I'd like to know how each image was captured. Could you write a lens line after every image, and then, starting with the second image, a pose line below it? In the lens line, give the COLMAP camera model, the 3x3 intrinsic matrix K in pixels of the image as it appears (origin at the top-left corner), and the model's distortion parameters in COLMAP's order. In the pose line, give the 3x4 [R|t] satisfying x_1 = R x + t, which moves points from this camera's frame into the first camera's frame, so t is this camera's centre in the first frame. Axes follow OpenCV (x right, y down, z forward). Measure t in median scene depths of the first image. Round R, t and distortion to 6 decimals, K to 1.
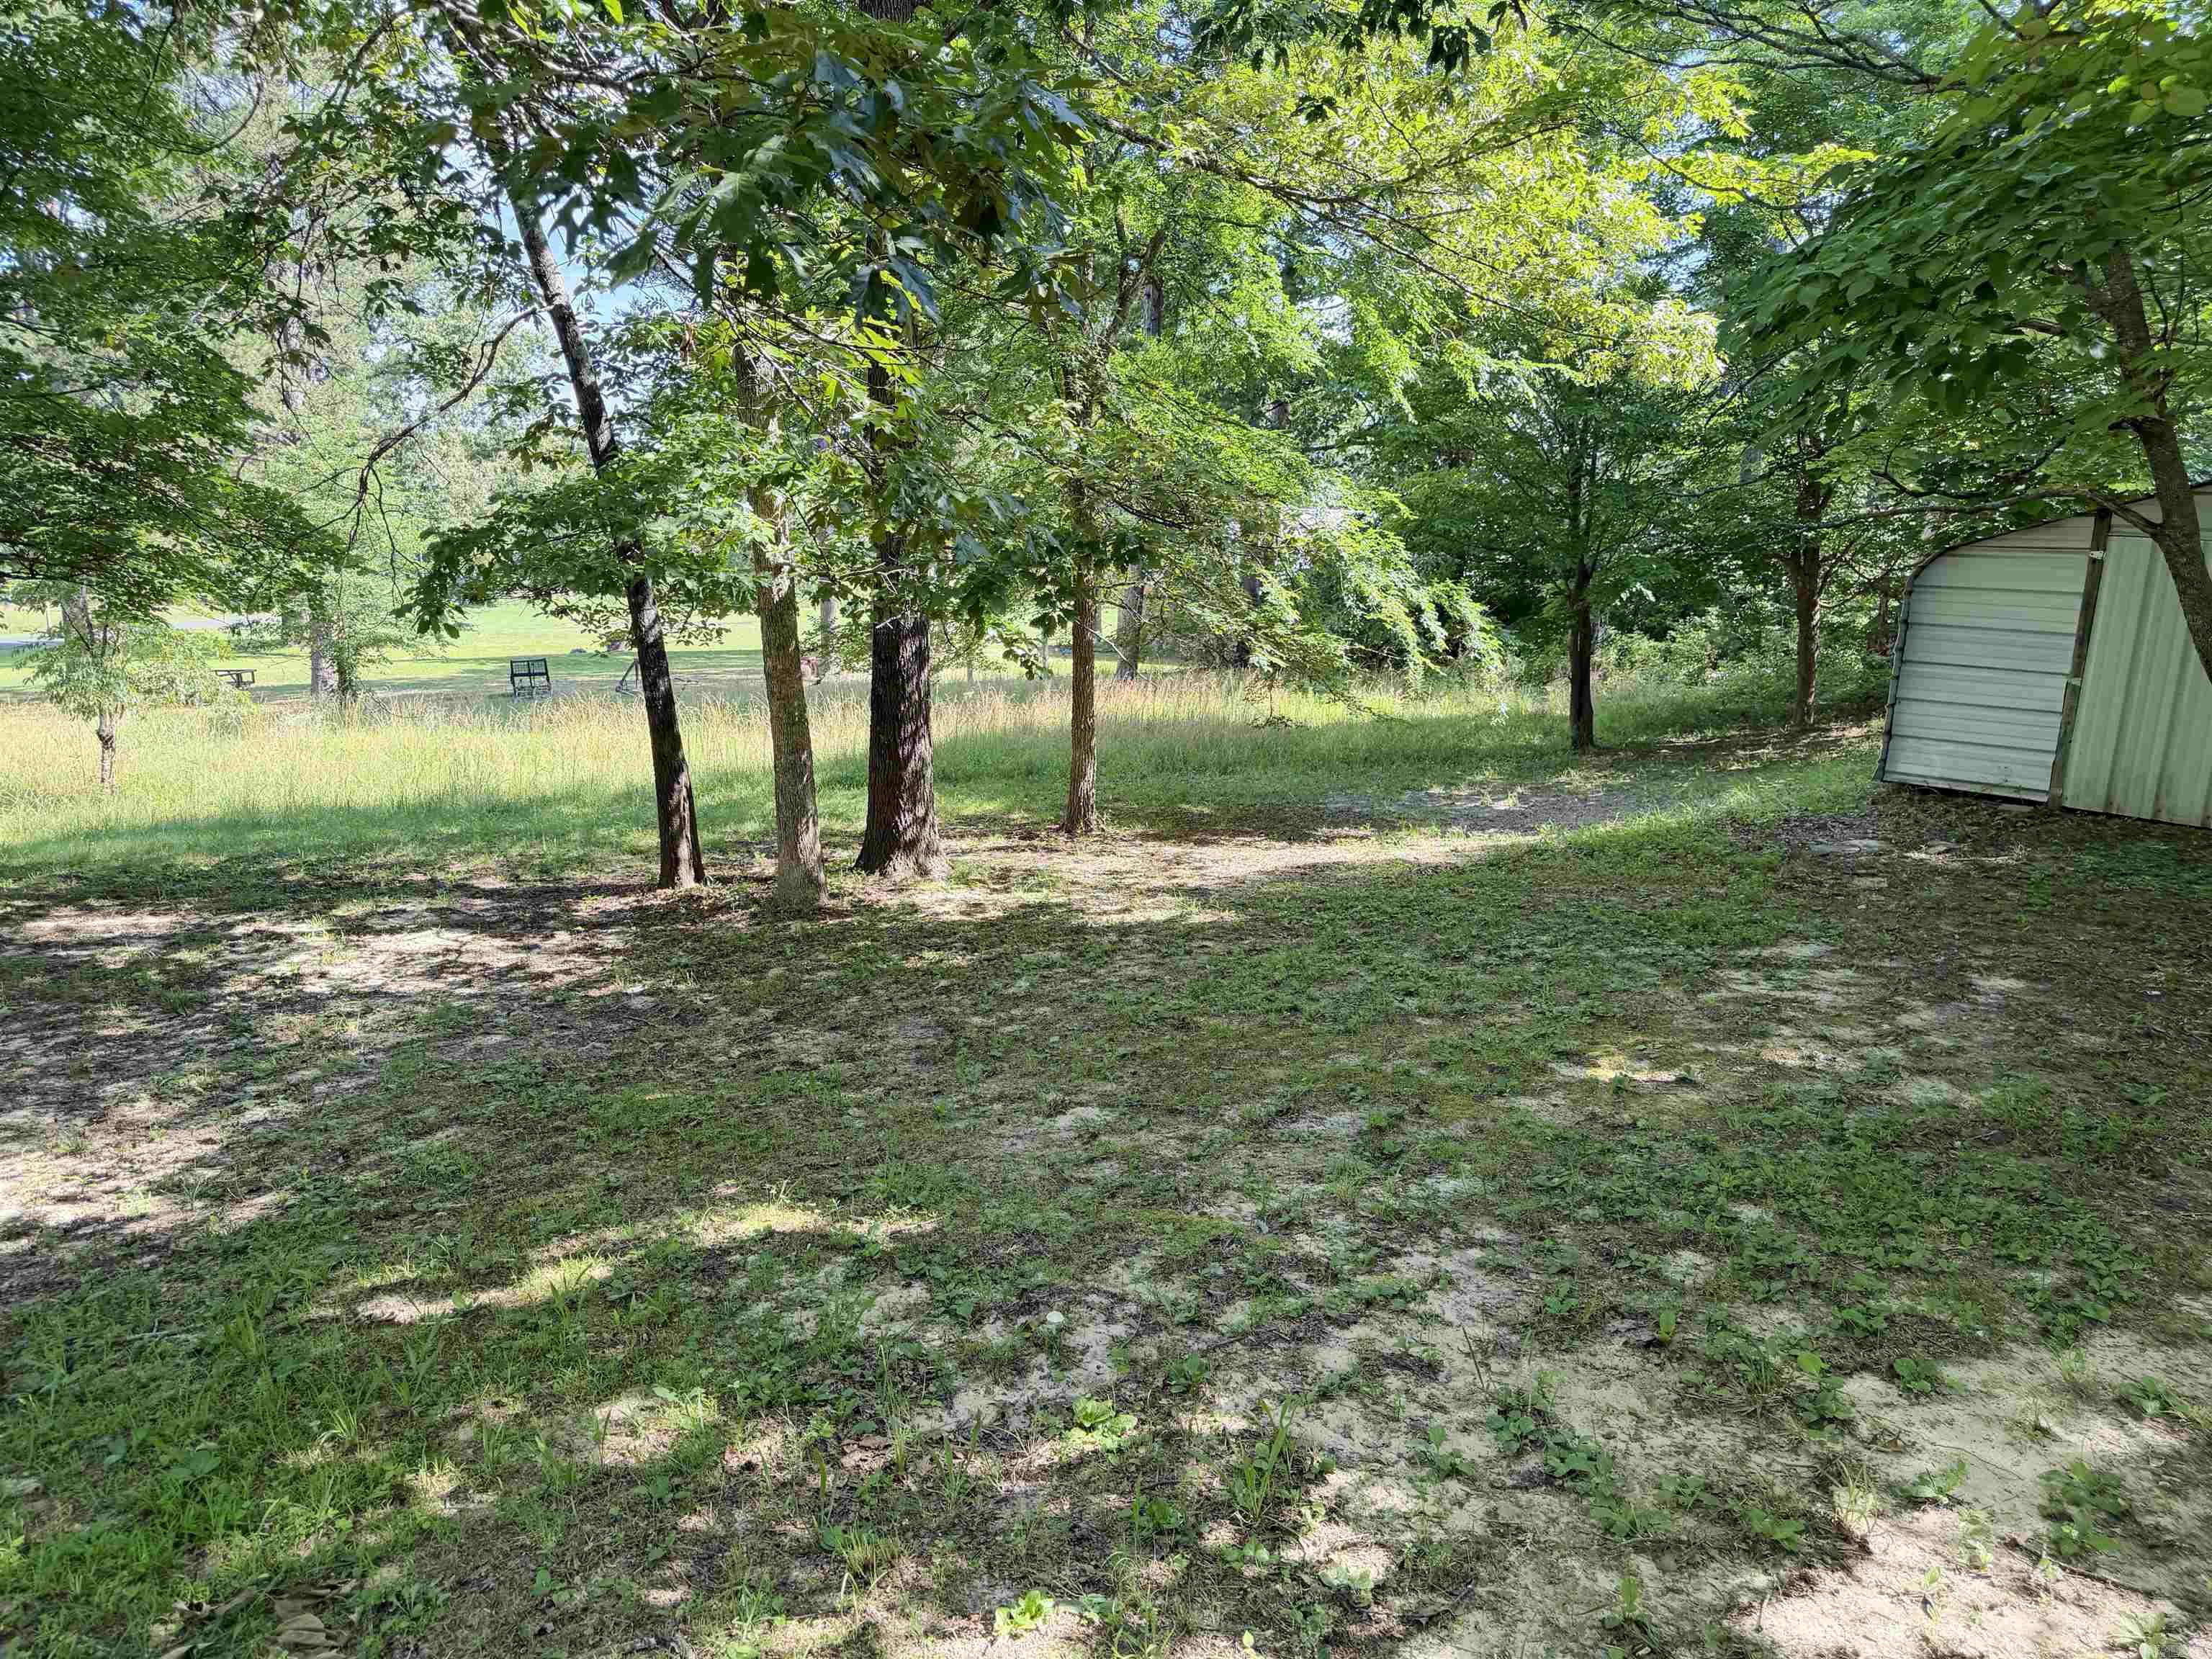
lens RADIAL K [[1564.7, 0, 1106.2], [0, 1564.7, 874.7], [0, 0, 1]] dist [0.095060, -0.149313]
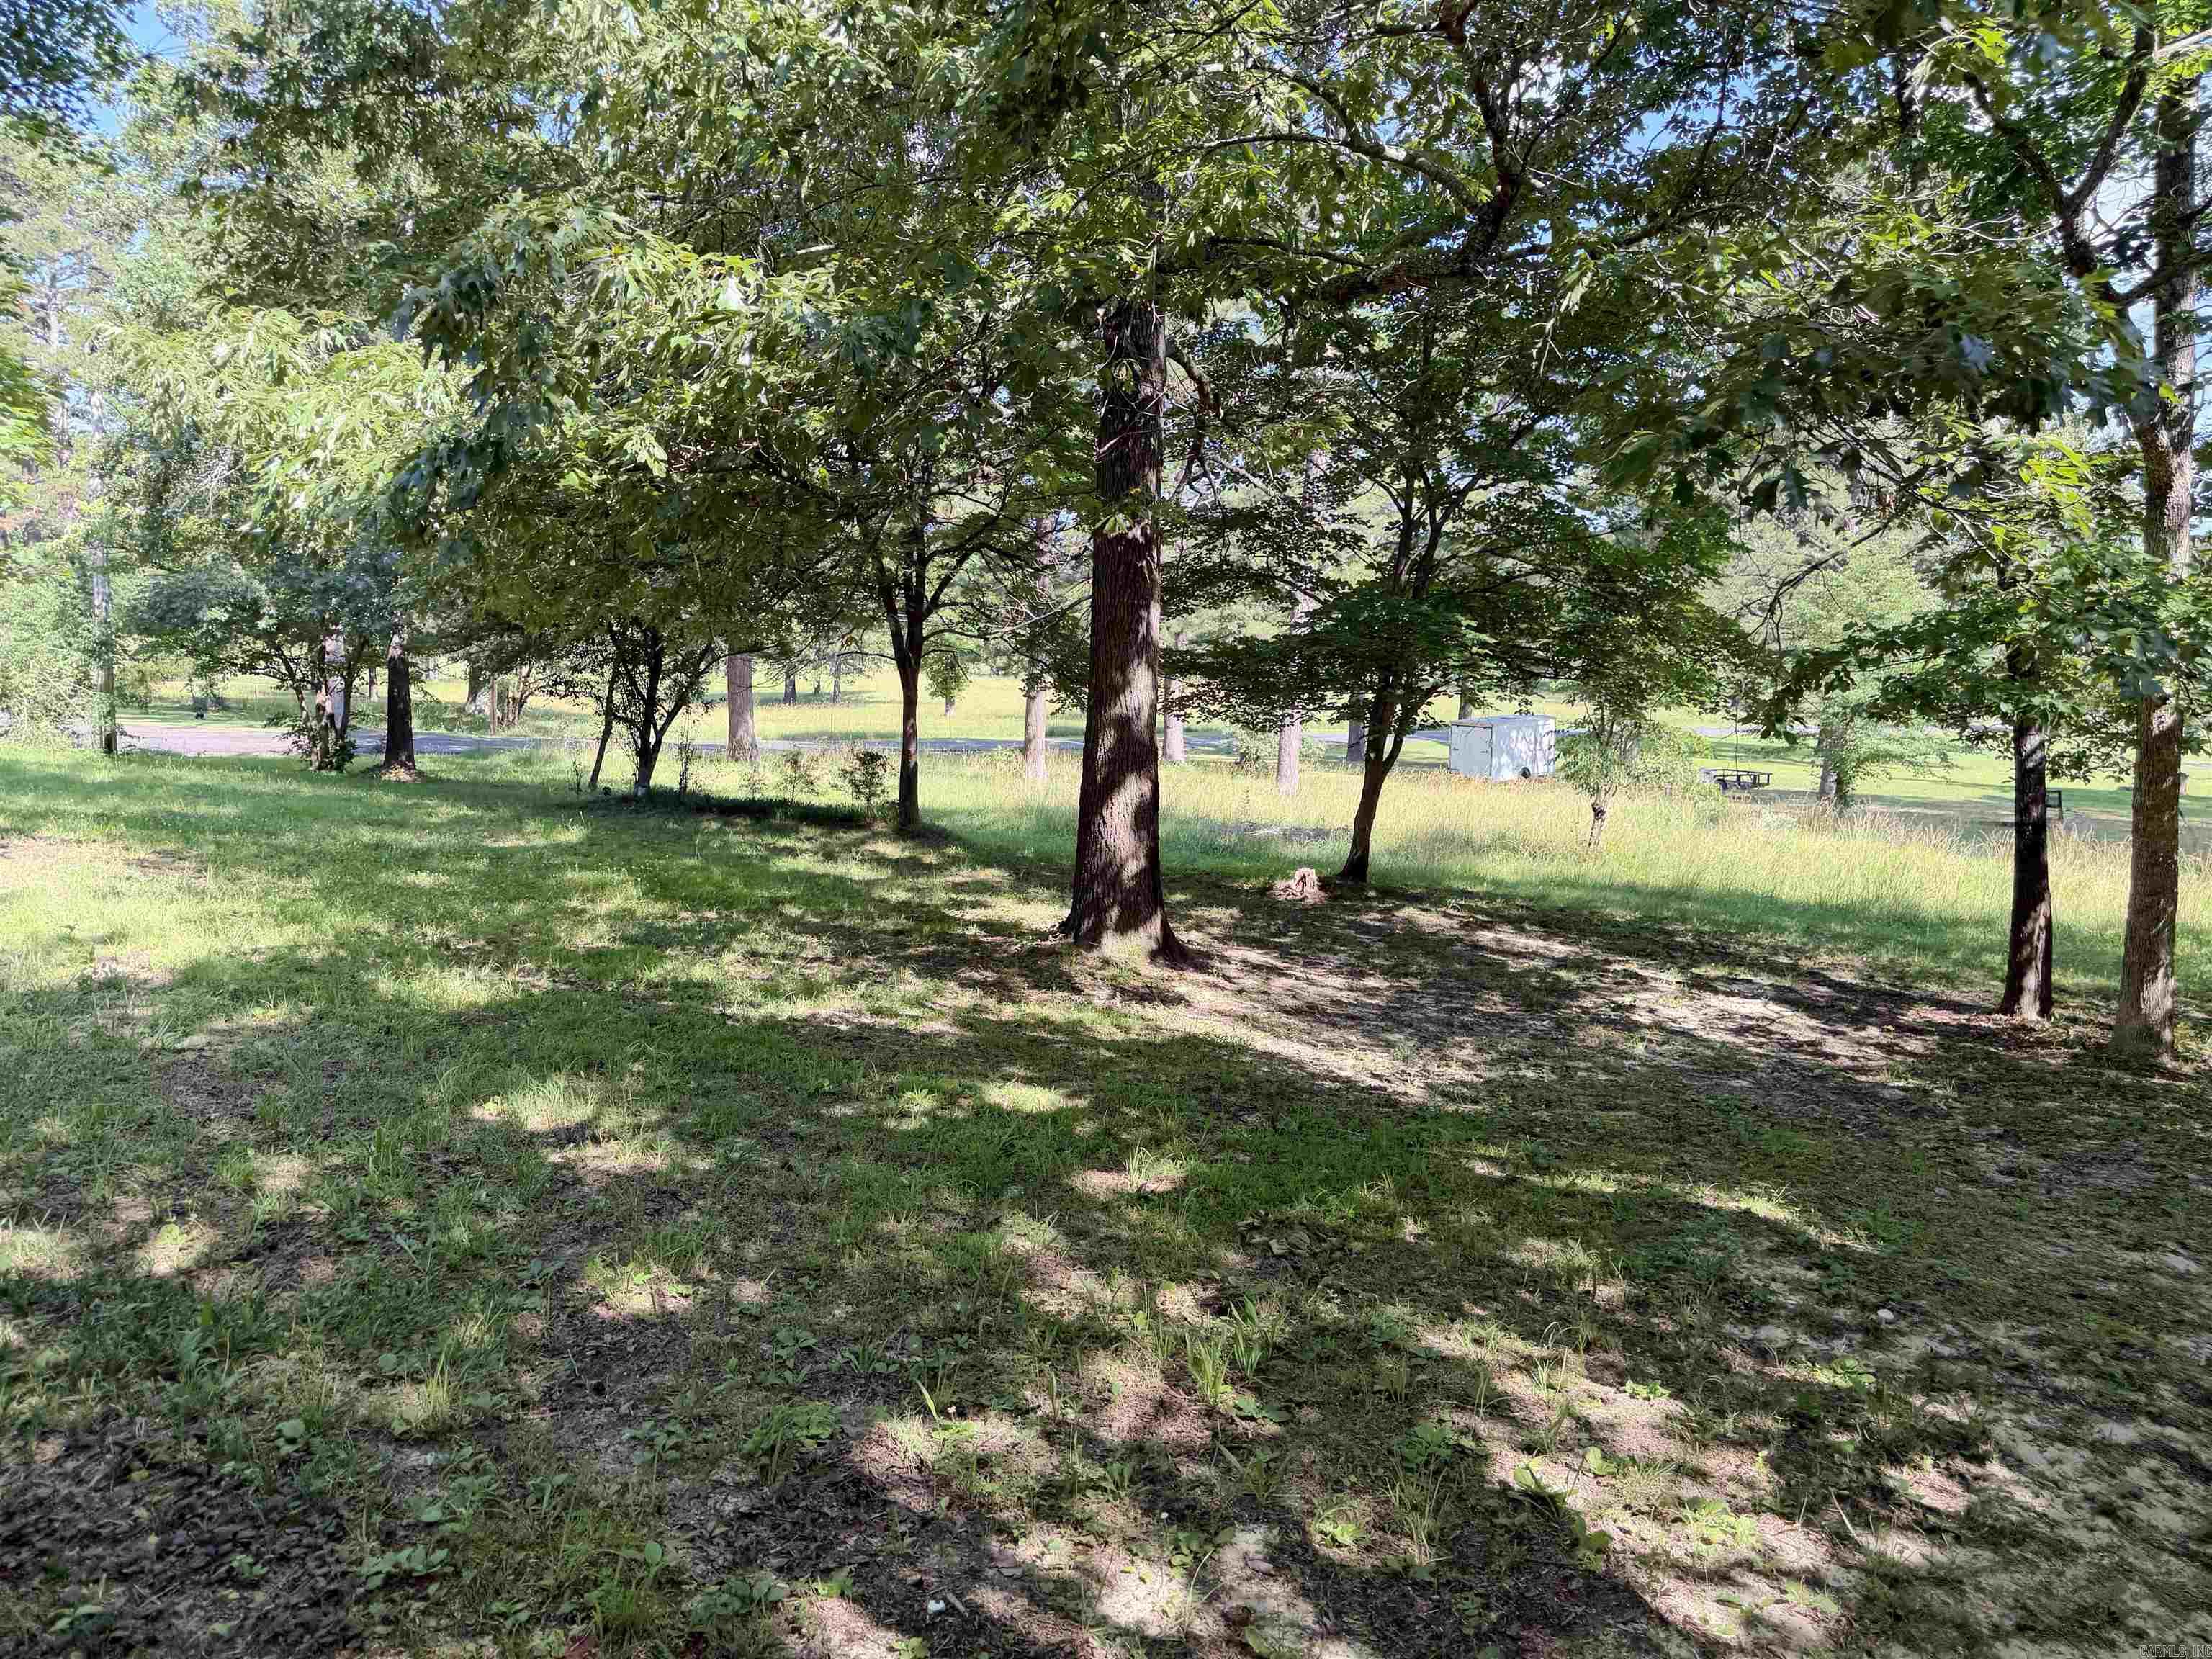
lens RADIAL K [[1564.7, 0, 1106.2], [0, 1564.7, 874.7], [0, 0, 1]] dist [0.095060, -0.149313]
pose [[0.612357, 0.150074, -0.776207, 0.146917], [-0.206102, 0.978171, 0.026527, 0.013632], [0.763244, 0.143733, 0.629920, -0.076817]]
